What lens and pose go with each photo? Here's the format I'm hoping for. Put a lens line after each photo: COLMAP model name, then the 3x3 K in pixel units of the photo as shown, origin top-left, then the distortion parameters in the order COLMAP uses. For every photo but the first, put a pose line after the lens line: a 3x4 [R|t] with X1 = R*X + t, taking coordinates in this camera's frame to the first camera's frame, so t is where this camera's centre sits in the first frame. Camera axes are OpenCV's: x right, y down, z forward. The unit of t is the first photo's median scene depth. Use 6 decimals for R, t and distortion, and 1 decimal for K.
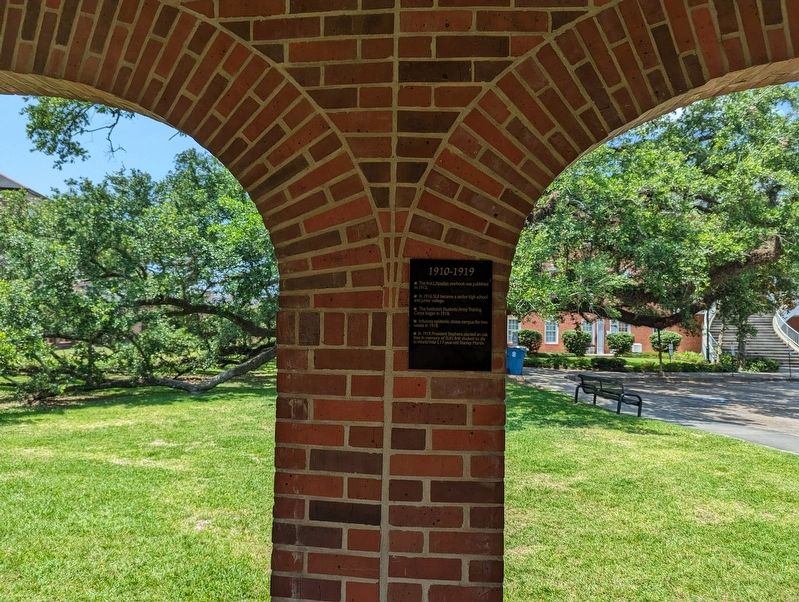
lens RADIAL K [[571.1, 0, 392.0], [0, 571.1, 286.4], [0, 0, 1]] dist [0.031659, -0.042000]
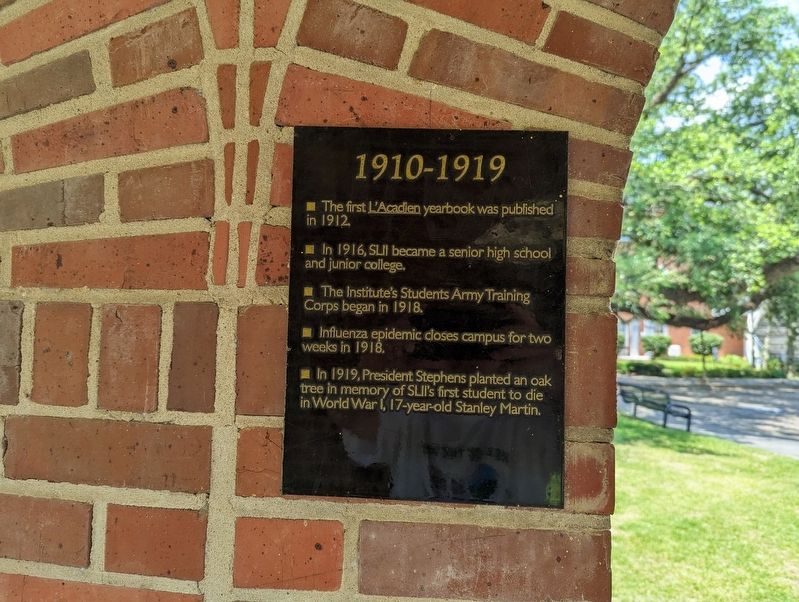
lens RADIAL K [[571.1, 0, 395.8], [0, 571.1, 282.3], [0, 0, 1]] dist [0.031659, -0.042000]
pose [[0.999263, 0.005723, -0.037951, 0.095595], [-0.005918, 0.999970, -0.005044, 0.034663], [0.037921, 0.005265, 0.999267, 0.682947]]
